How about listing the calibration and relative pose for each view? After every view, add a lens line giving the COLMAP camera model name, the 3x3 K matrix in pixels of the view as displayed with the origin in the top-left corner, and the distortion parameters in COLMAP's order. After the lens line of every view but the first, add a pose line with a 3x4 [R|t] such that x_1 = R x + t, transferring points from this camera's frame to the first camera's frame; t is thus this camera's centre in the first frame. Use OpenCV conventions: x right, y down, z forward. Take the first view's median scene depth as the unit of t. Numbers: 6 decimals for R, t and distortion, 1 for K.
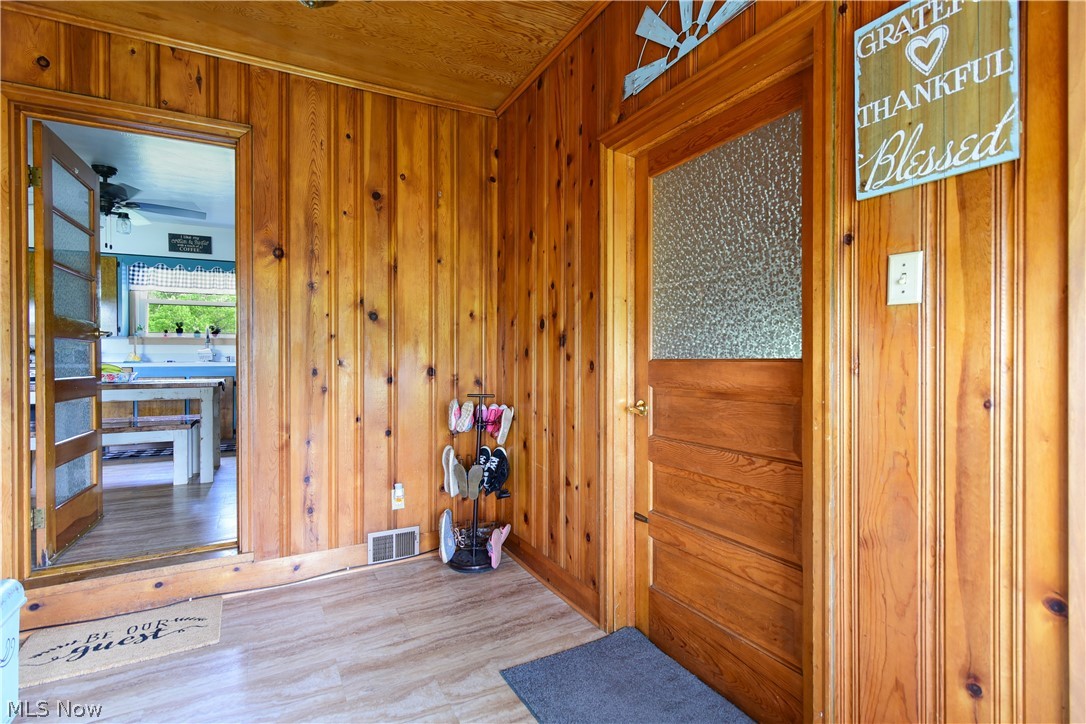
lens RADIAL K [[523.5, 0, 553.9], [0, 523.5, 361.2], [0, 0, 1]] dist [0.001994, 0.001862]
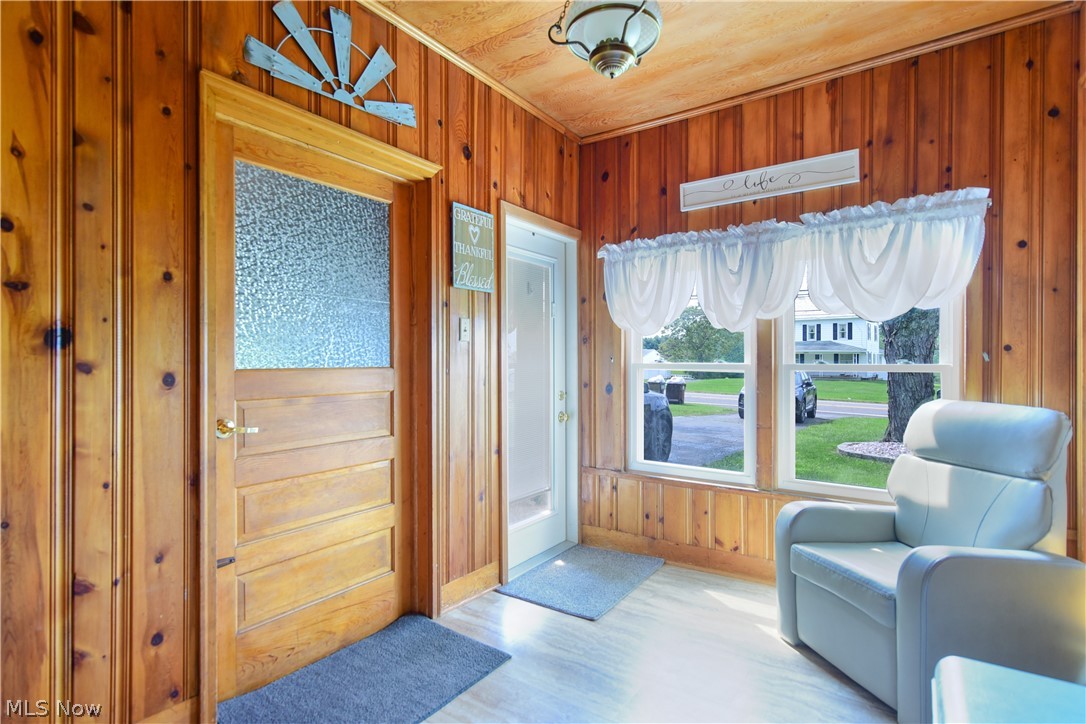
lens RADIAL K [[523.5, 0, 543.9], [0, 523.5, 361.8], [0, 0, 1]] dist [0.001994, 0.001862]
pose [[-0.419637, 0.001891, 0.907690, -1.013334], [0.007886, 0.999968, 0.001562, -0.017478], [-0.907658, 0.007814, -0.419638, 1.130125]]
